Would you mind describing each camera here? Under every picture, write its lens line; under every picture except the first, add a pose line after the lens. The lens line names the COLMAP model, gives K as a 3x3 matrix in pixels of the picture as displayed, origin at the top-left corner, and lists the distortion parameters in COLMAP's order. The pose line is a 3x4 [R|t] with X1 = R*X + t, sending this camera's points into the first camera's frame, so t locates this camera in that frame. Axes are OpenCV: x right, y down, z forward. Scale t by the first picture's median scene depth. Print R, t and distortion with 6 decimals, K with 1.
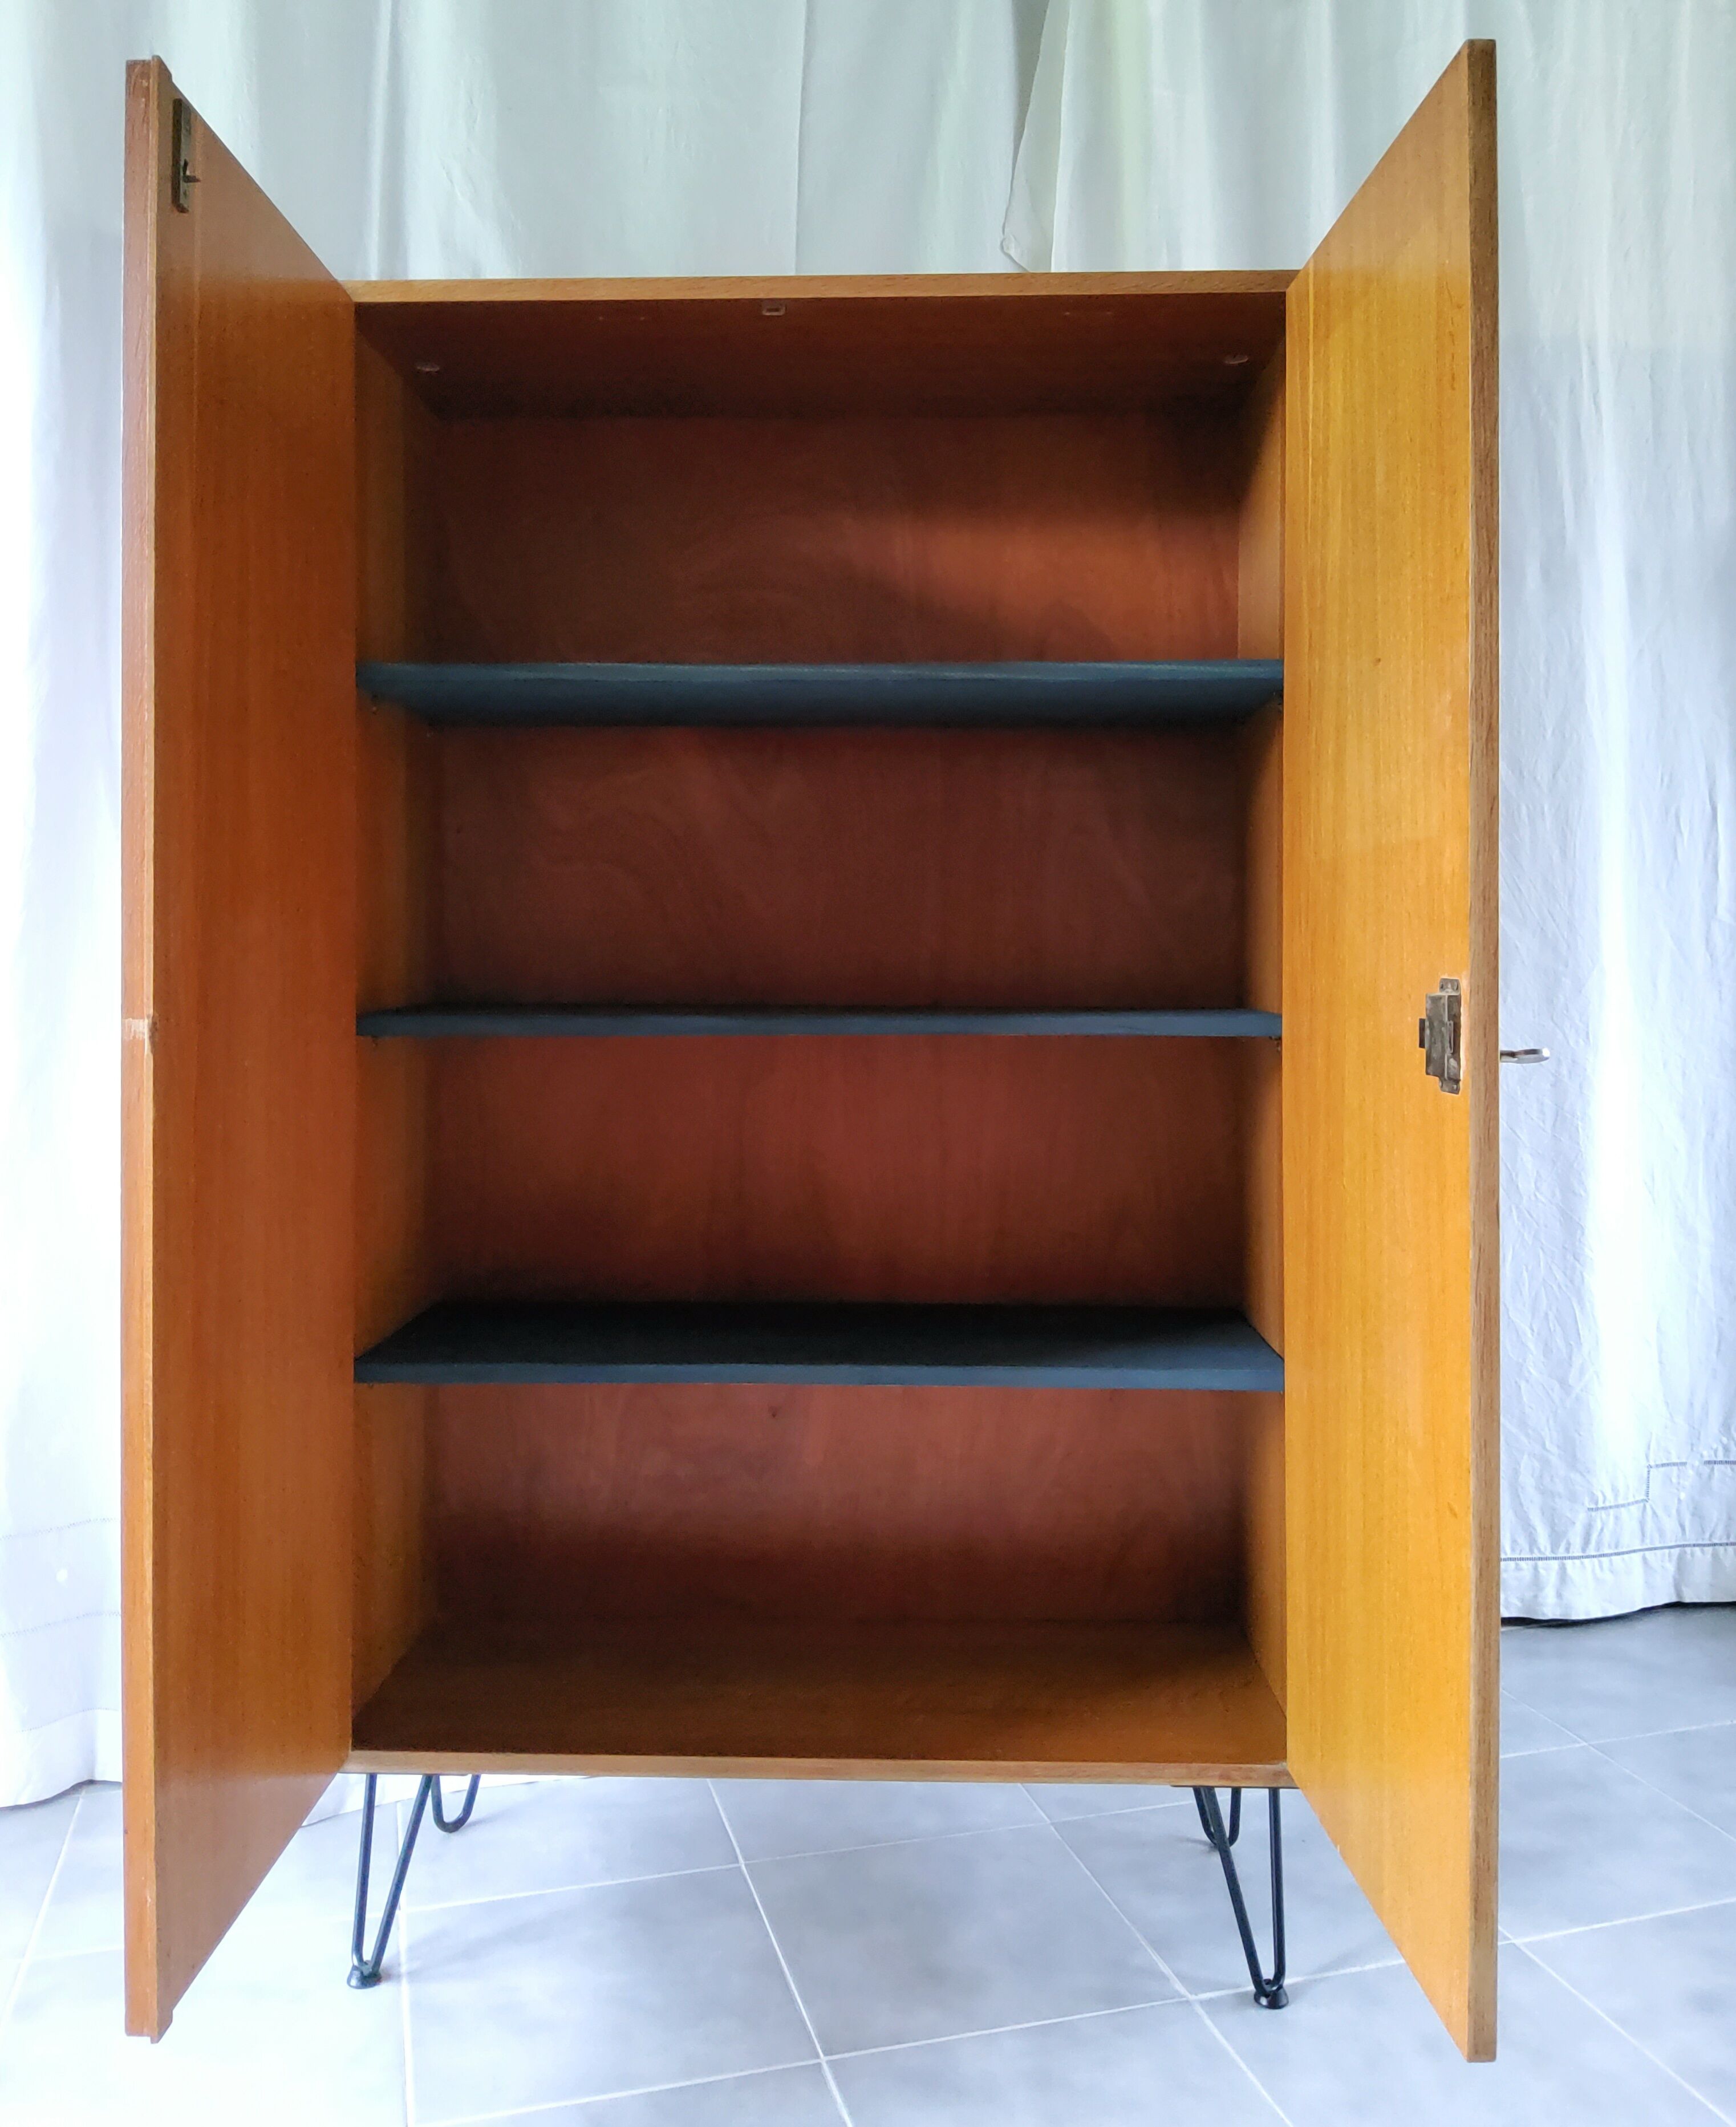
lens RADIAL K [[1809.3, 0, 865.0], [0, 1809.3, 959.6], [0, 0, 1]] dist [-0.006928, -0.004046]
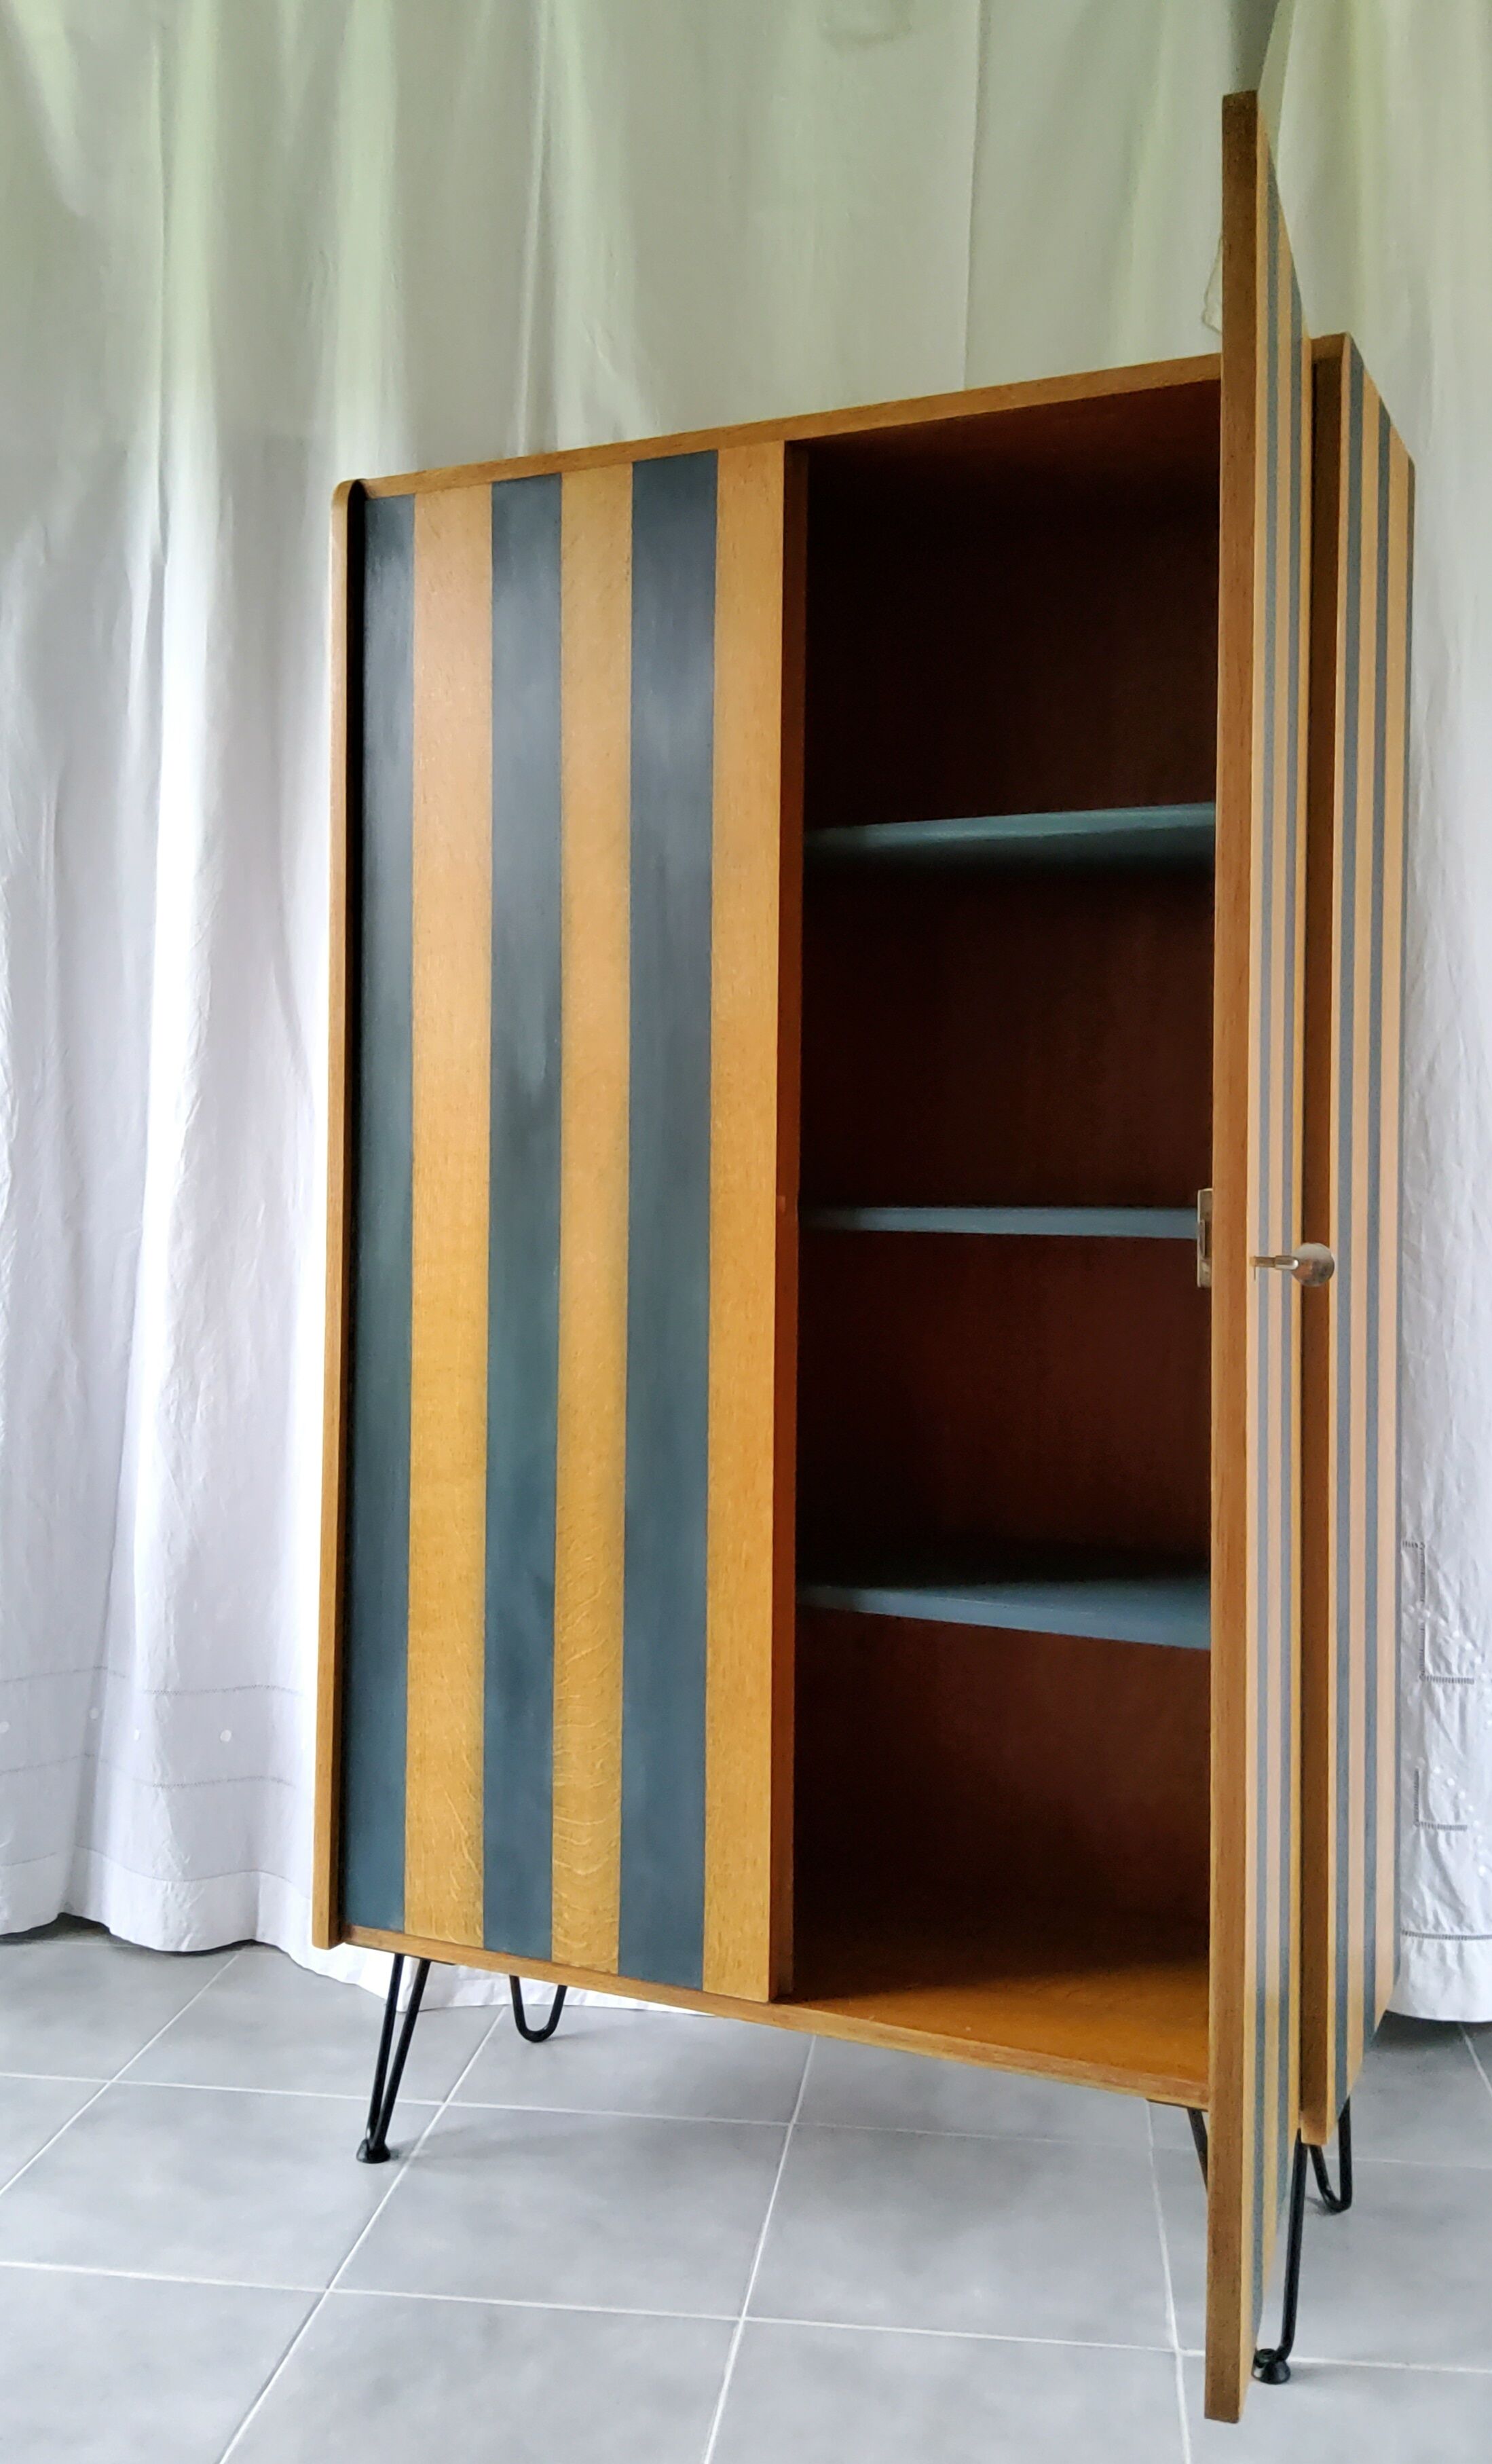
lens RADIAL K [[2133.2, 0, 747.4], [0, 2133.2, 1139.3], [0, 0, 1]] dist [-0.000344, -0.018745]
pose [[0.924433, 0.006470, -0.381289, 0.314628], [-0.009265, 0.999942, -0.005495, 0.001889], [0.381231, 0.008612, 0.924440, -0.022317]]
